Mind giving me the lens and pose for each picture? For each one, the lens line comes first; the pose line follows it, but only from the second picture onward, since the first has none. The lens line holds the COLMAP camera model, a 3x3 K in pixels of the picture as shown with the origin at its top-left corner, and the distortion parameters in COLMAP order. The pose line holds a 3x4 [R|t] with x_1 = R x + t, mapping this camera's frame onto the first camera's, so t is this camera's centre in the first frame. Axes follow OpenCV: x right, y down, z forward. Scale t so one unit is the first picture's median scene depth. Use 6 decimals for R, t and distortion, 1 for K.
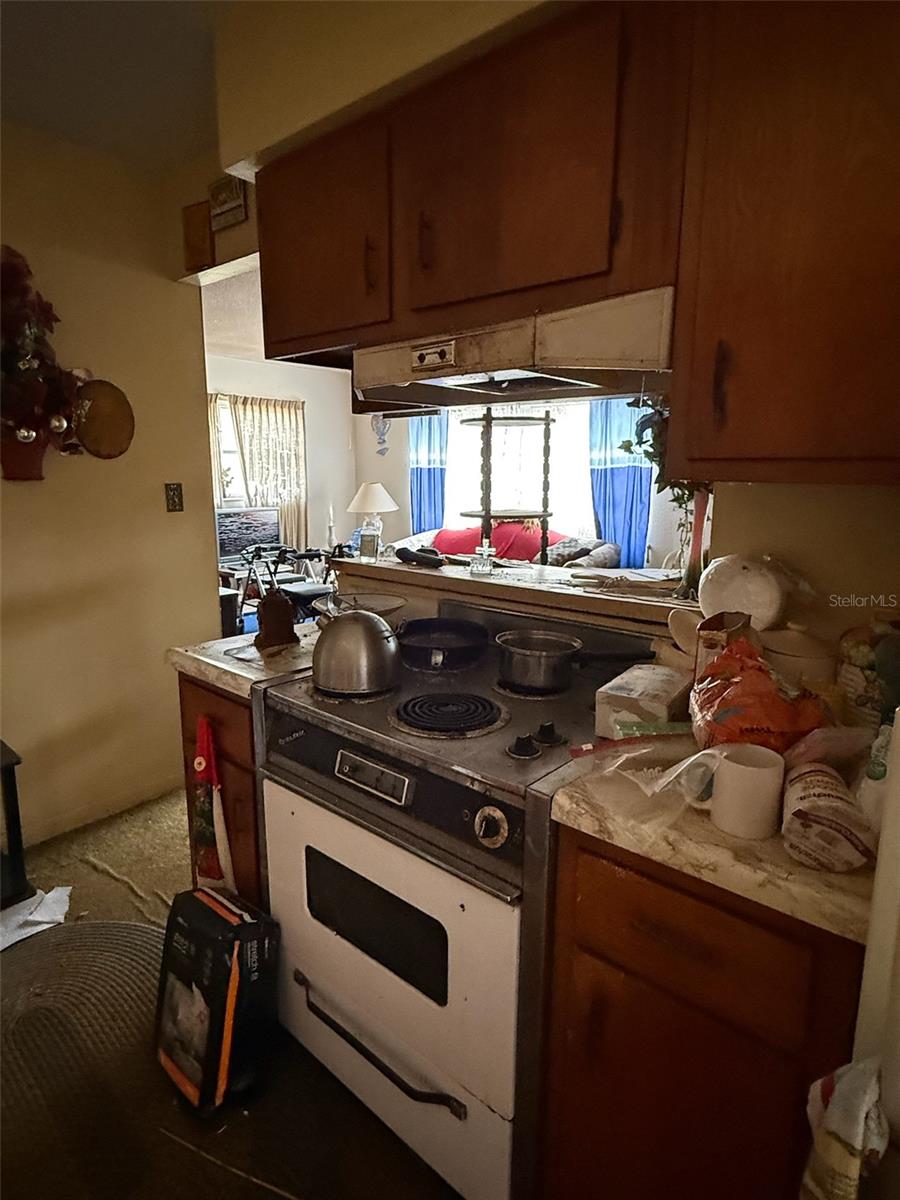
lens RADIAL K [[668.3, 0, 444.6], [0, 668.3, 596.7], [0, 0, 1]] dist [-0.000433, 0.001010]
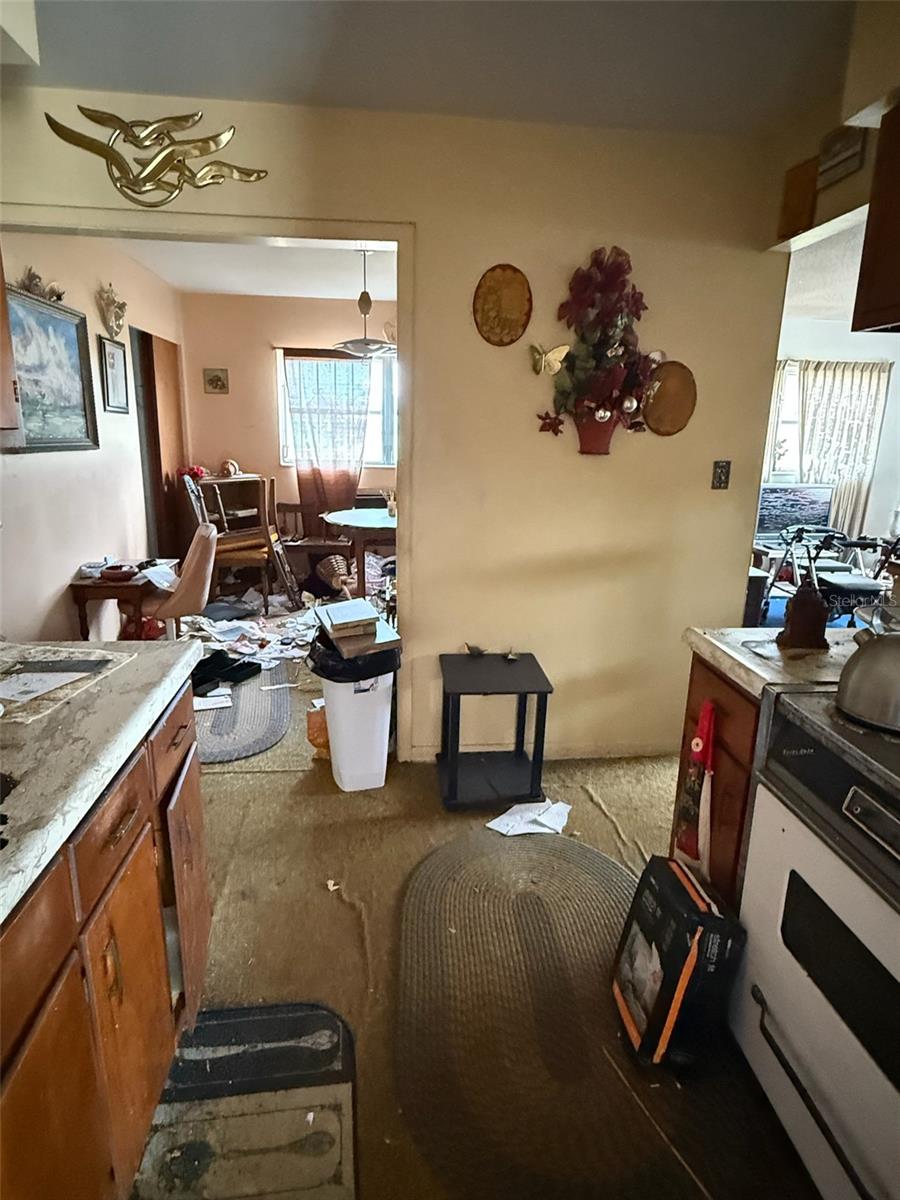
lens RADIAL K [[668.3, 0, 452.8], [0, 668.3, 594.9], [0, 0, 1]] dist [-0.000433, 0.001010]
pose [[0.726670, 0.177354, -0.663699, 0.000236], [-0.145976, 0.983902, 0.103093, -0.021084], [0.671298, 0.021969, 0.740862, -0.011920]]
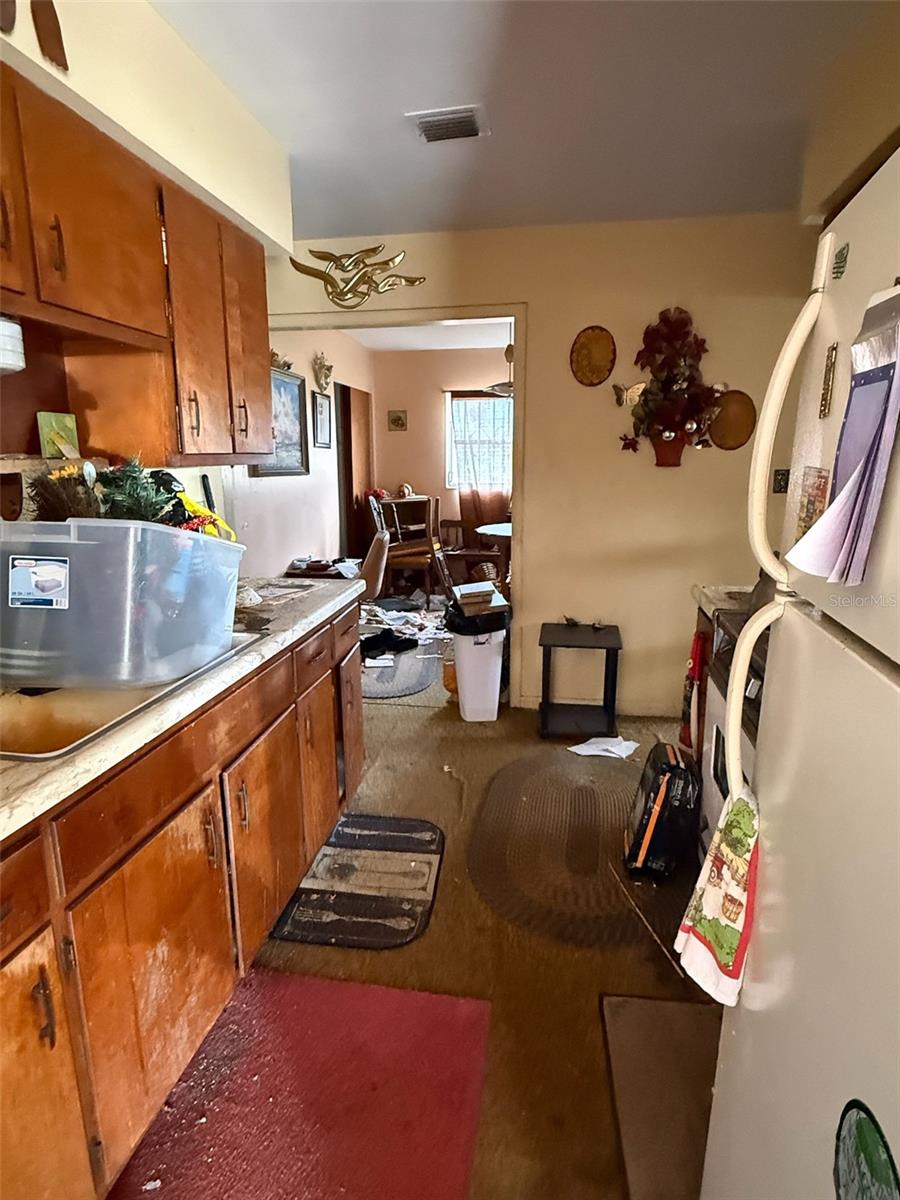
lens RADIAL K [[668.3, 0, 451.2], [0, 668.3, 597.0], [0, 0, 1]] dist [-0.000433, 0.001010]
pose [[0.521510, 0.166345, -0.836873, 0.429395], [-0.150443, 0.983372, 0.101714, 0.030977], [0.839877, 0.072857, 0.537864, -0.171858]]
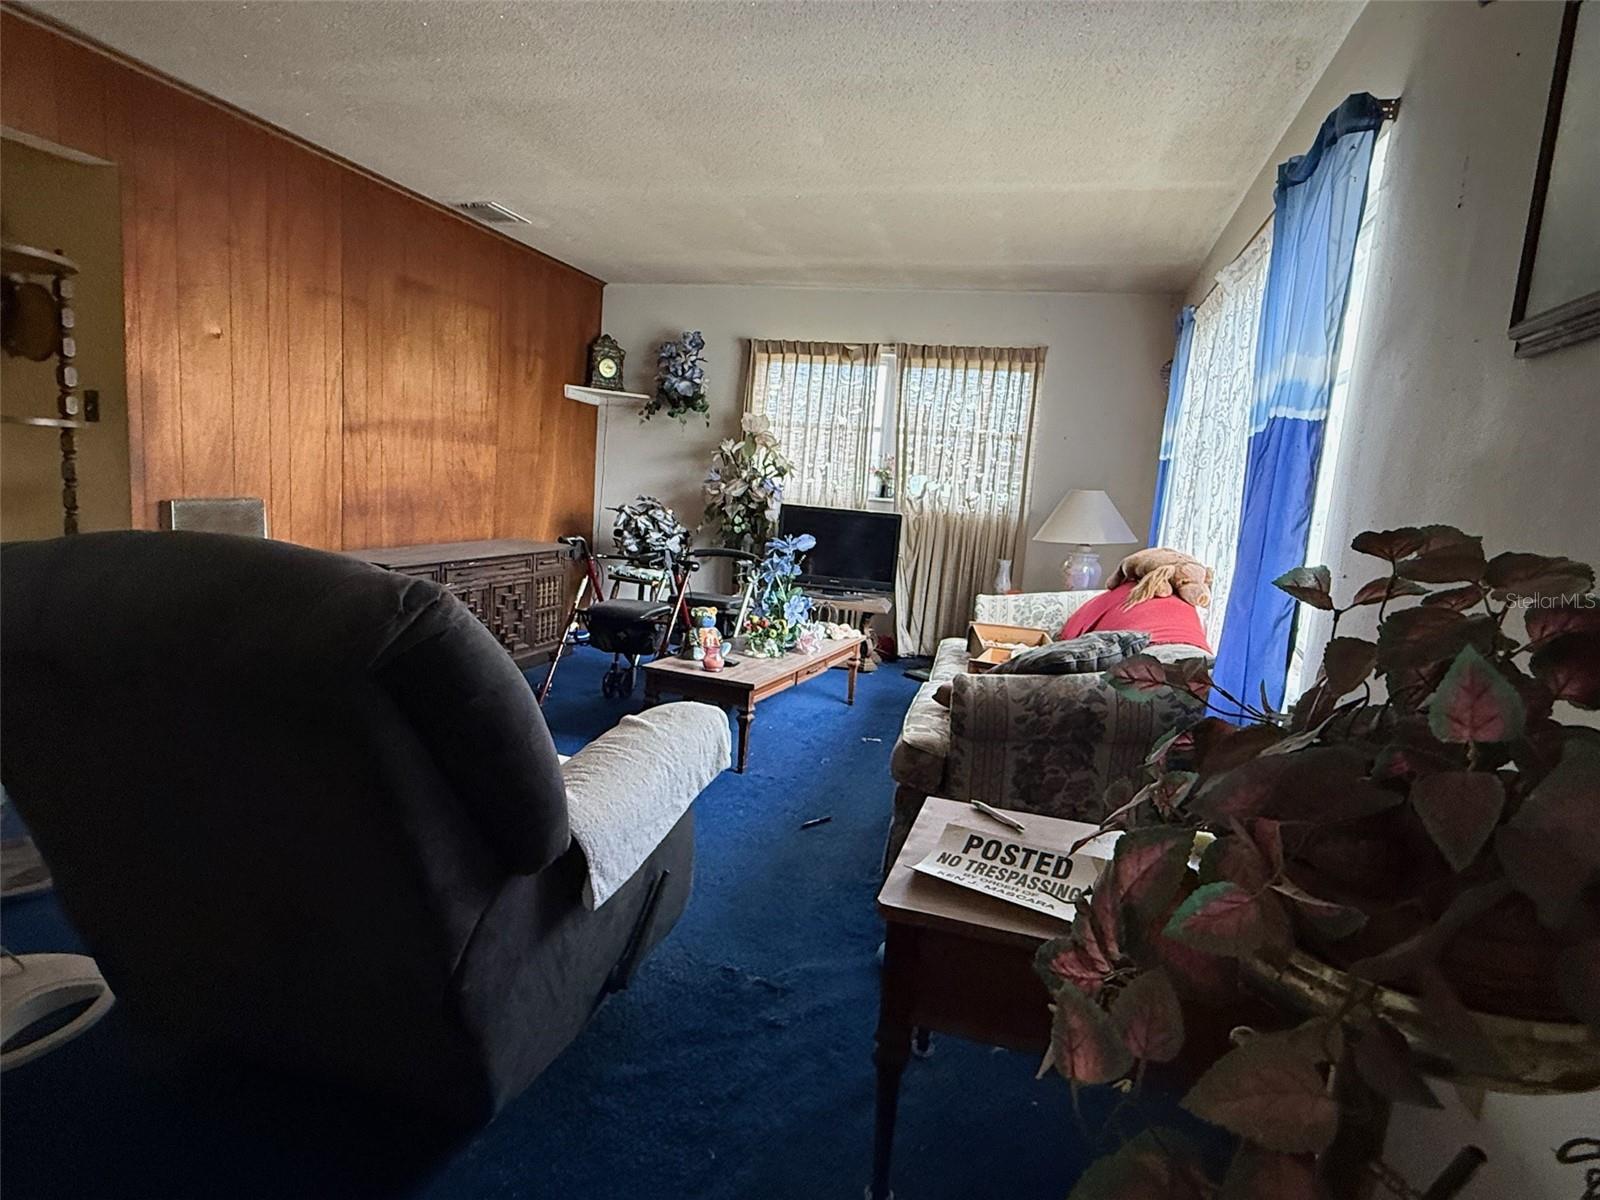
lens RADIAL K [[891.1, 0, 798.1], [0, 891.1, 600.8], [0, 0, 1]] dist [-0.000433, 0.001010]
pose [[0.426702, 0.152350, -0.891468, 1.489579], [-0.236987, 0.970101, 0.052354, -0.238928], [0.872790, 0.188926, 0.450049, 1.767462]]
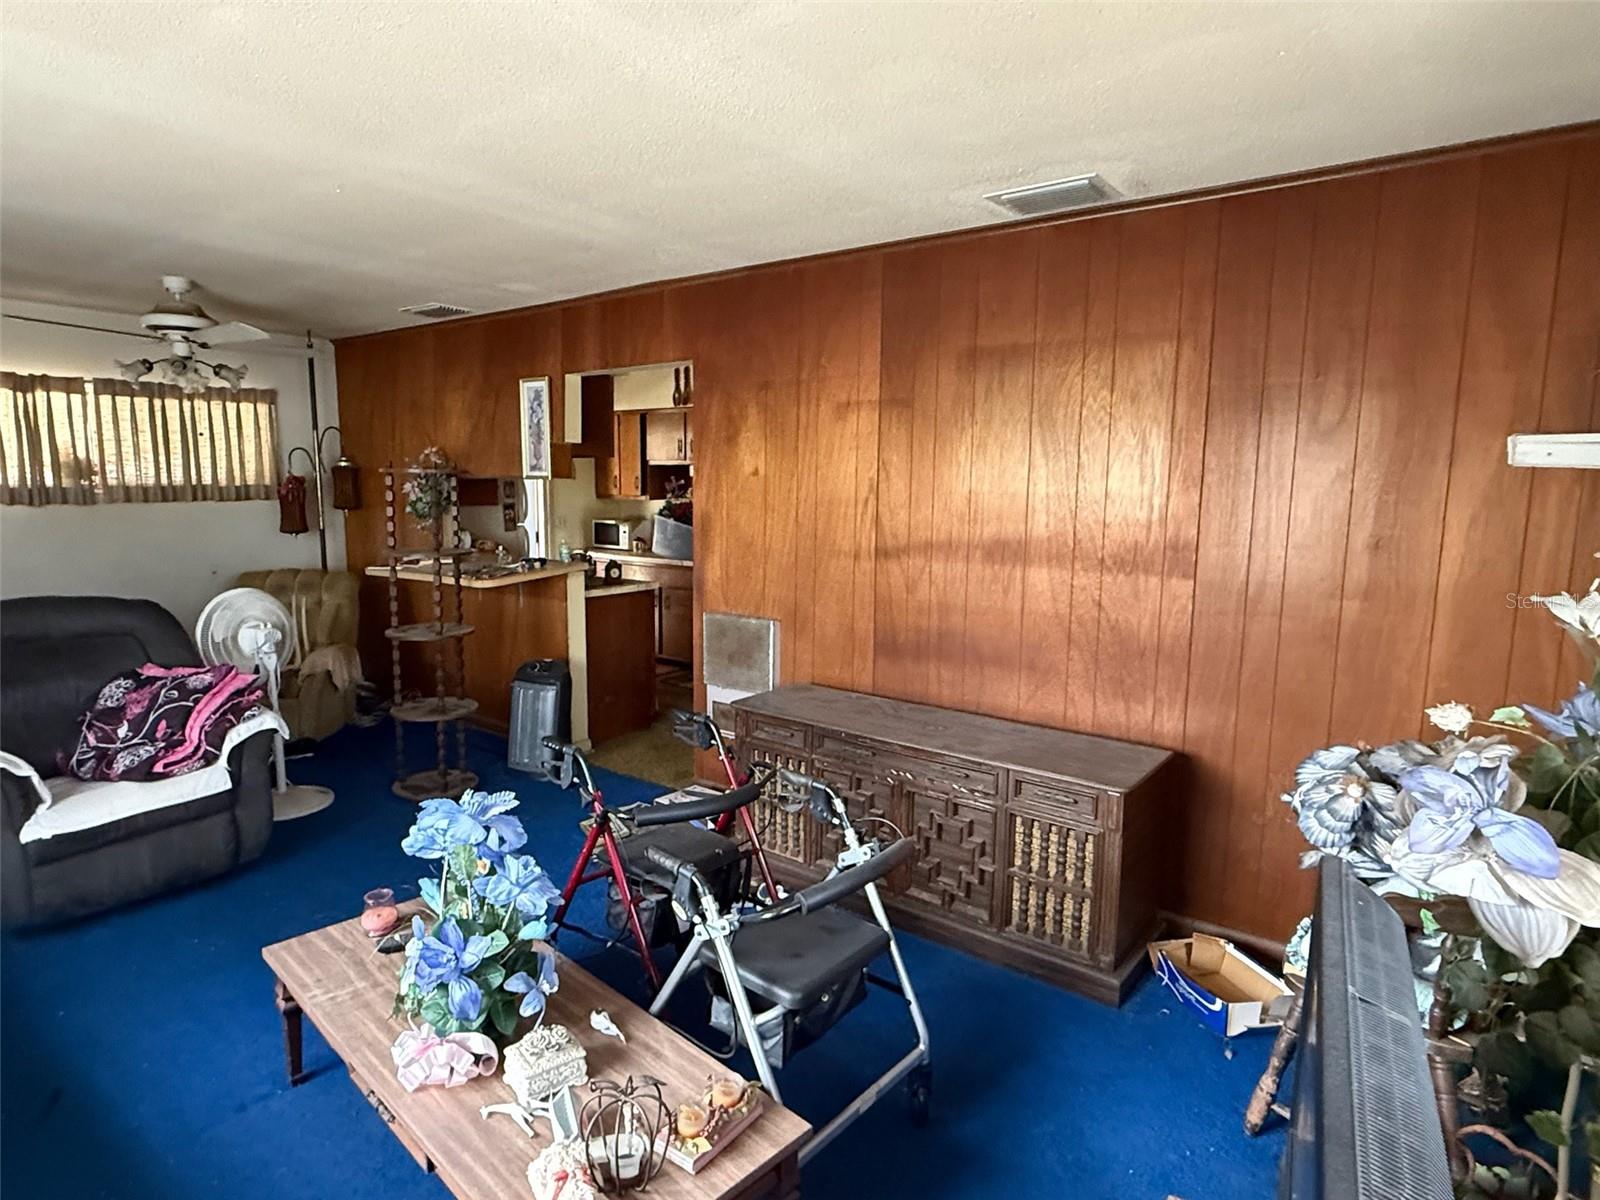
lens RADIAL K [[891.1, 0, 793.7], [0, 891.1, 599.0], [0, 0, 1]] dist [-0.000433, 0.001010]
pose [[-0.997224, -0.008163, -0.074005, -0.557633], [-0.030911, 0.949652, 0.311777, -0.728207], [0.067734, 0.313199, -0.947269, 3.396487]]
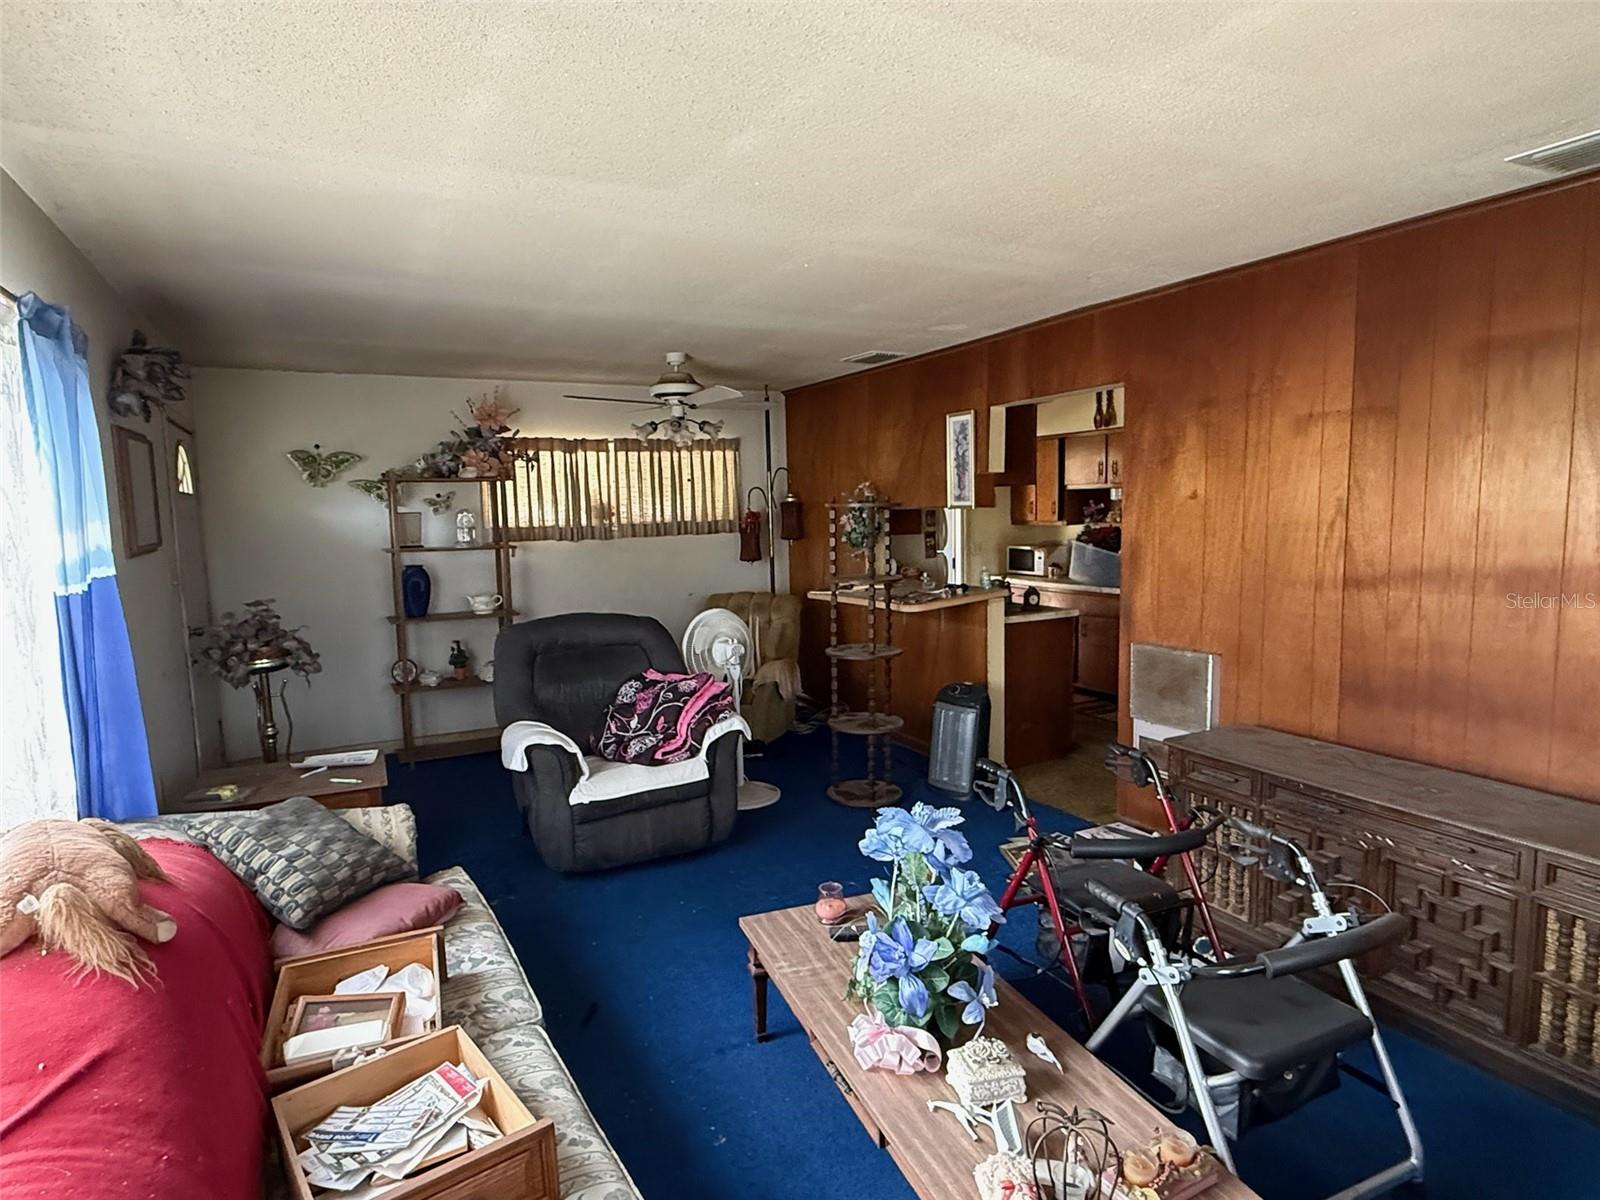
lens RADIAL K [[891.1, 0, 796.5], [0, 891.1, 601.5], [0, 0, 1]] dist [-0.000433, 0.001010]
pose [[-0.933331, -0.025051, 0.358142, -0.515690], [0.081022, 0.957131, 0.278093, -0.747632], [-0.349755, 0.288571, -0.891290, 3.436674]]
